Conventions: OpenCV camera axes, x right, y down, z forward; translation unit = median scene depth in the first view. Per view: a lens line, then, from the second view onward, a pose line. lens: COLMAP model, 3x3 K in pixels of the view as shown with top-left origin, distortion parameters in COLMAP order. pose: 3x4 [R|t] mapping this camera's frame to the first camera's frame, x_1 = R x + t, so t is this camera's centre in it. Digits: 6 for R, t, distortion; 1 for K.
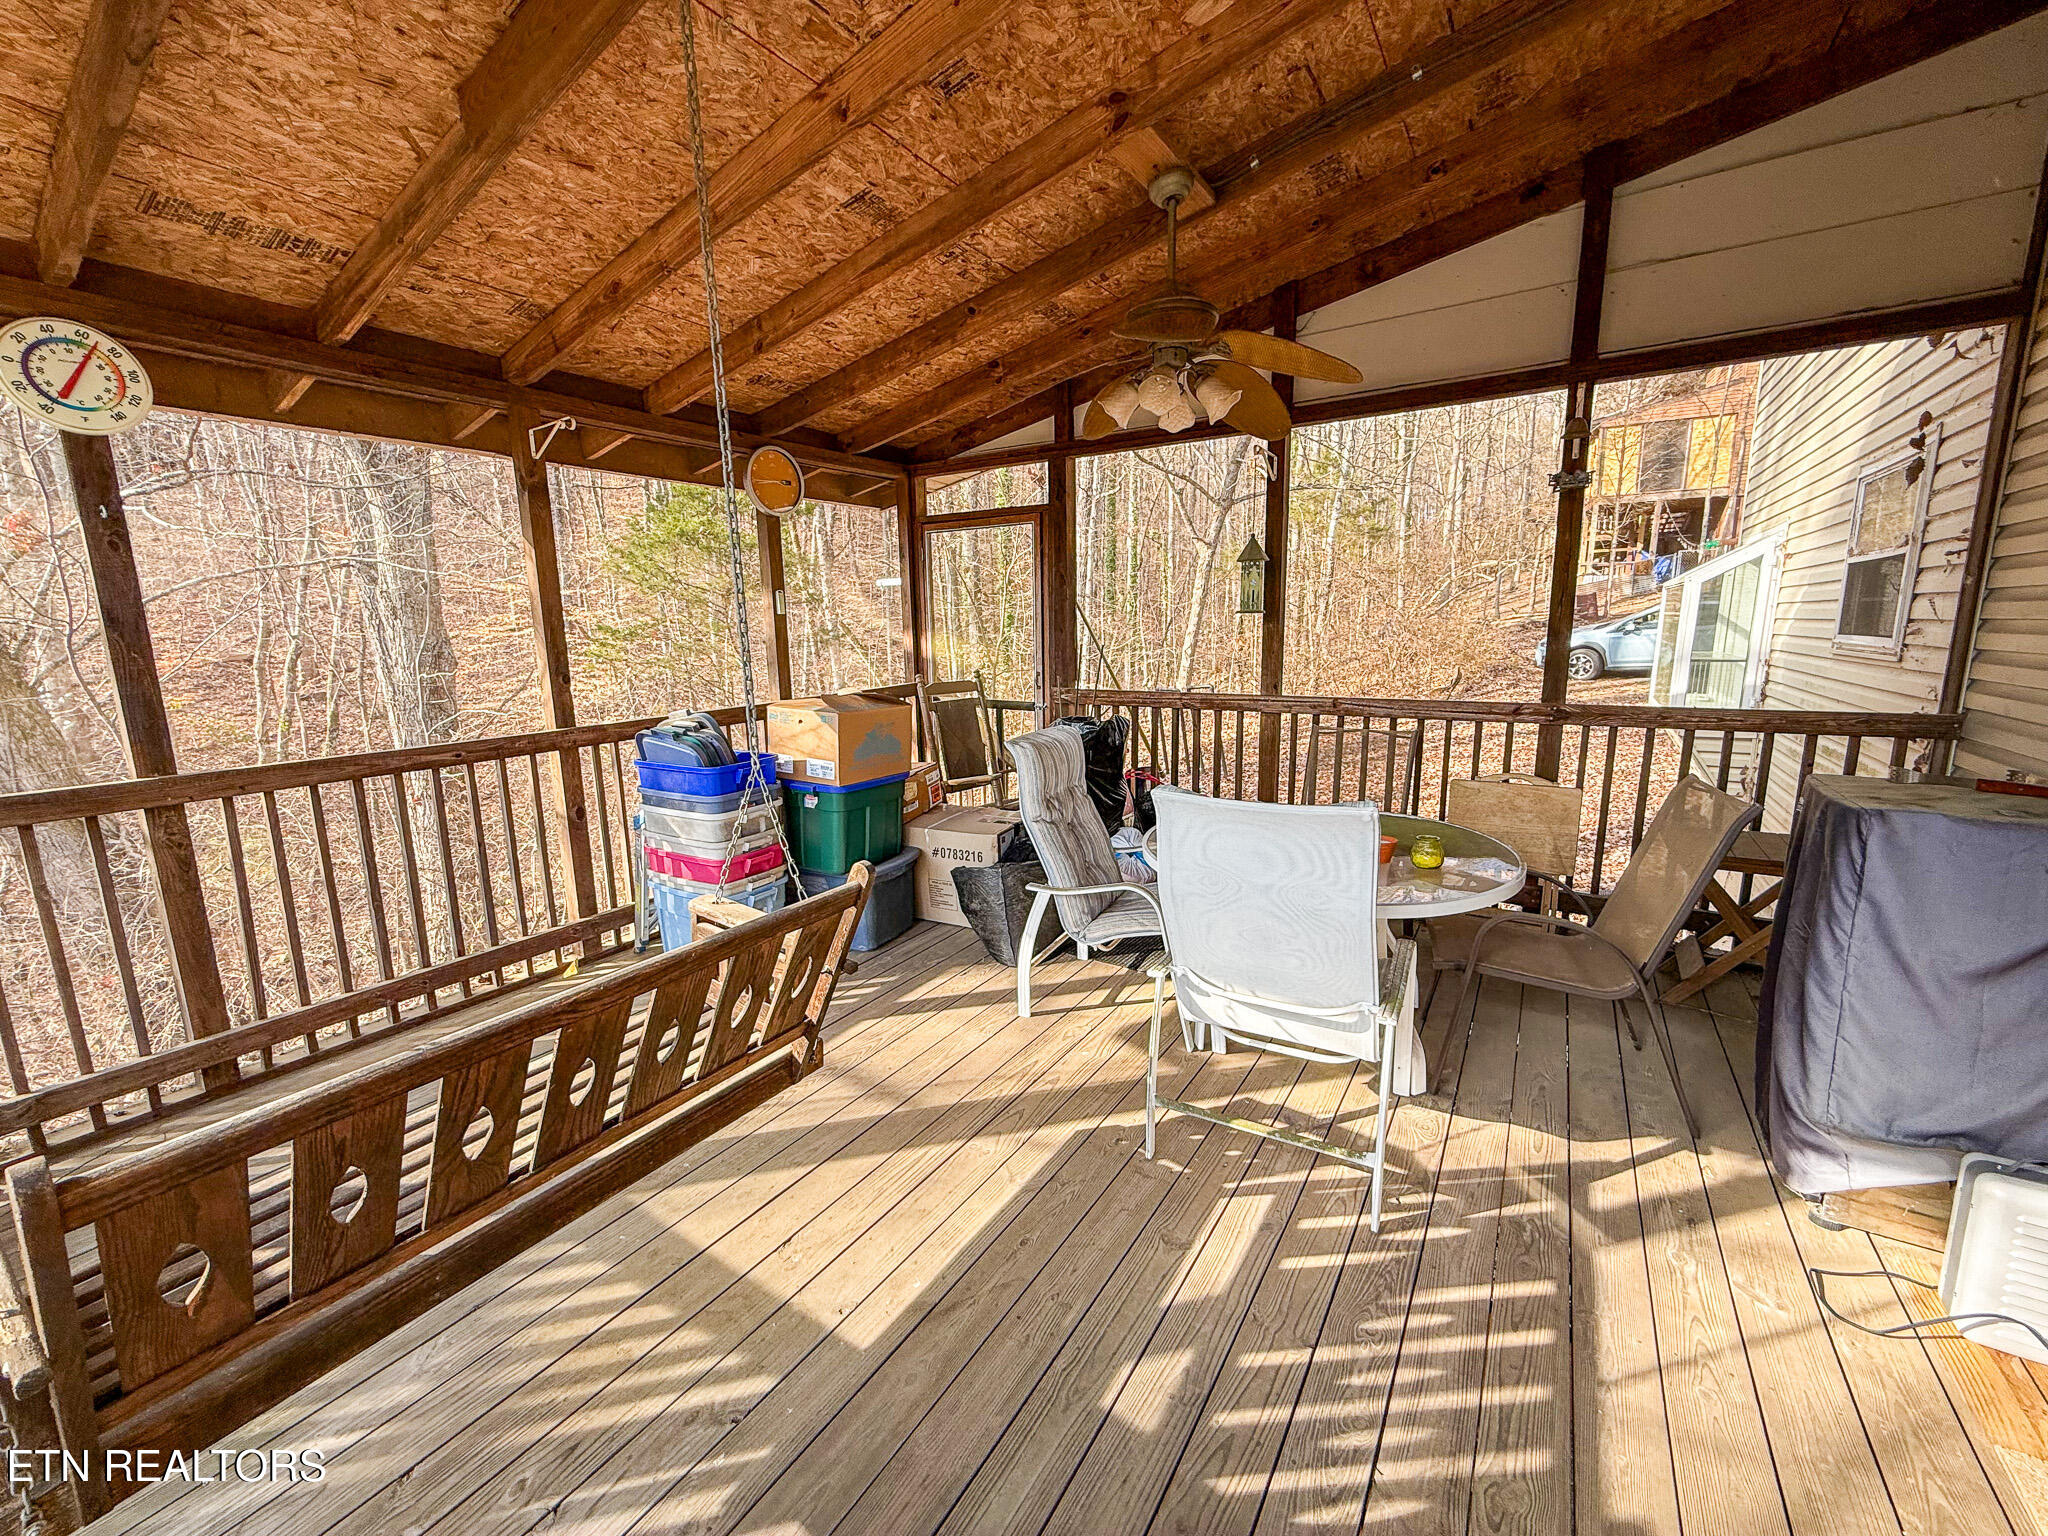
lens RADIAL K [[816.1, 0, 1023.2], [0, 816.1, 767.5], [0, 0, 1]] dist [0.001965, -0.000241]
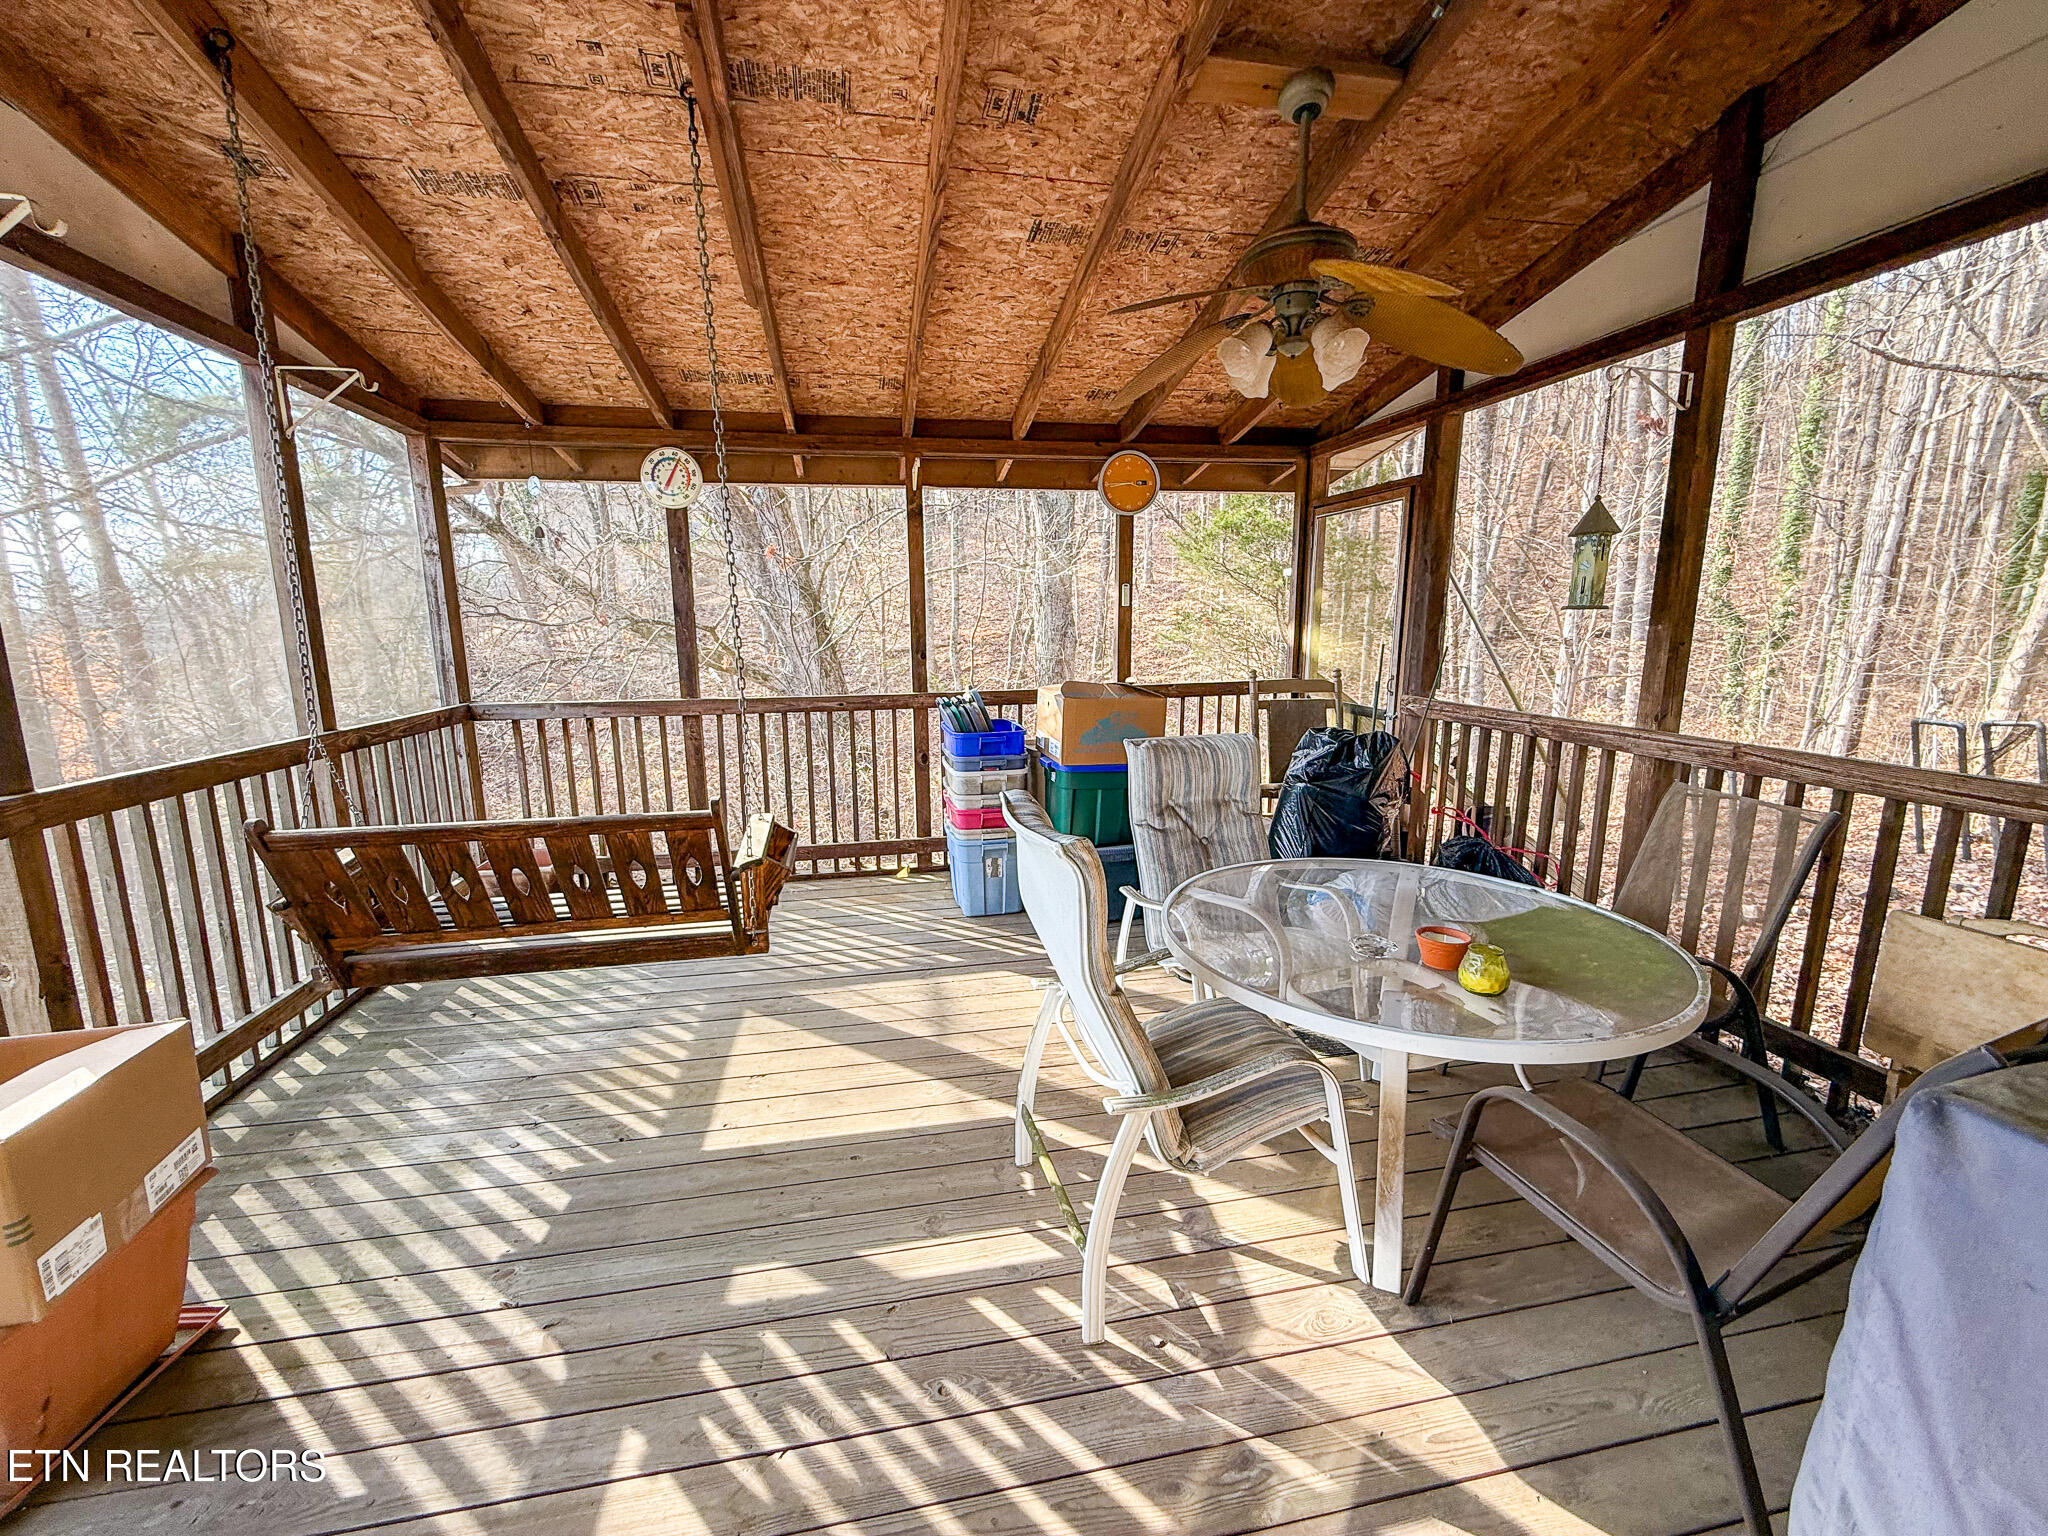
lens RADIAL K [[816.1, 0, 1014.2], [0, 816.1, 768.1], [0, 0, 1]] dist [0.001965, -0.000241]
pose [[0.697139, 0.144879, -0.702145, 0.563263], [-0.132828, 0.988514, 0.072087, -0.049017], [0.704524, 0.043010, 0.708376, 0.199300]]
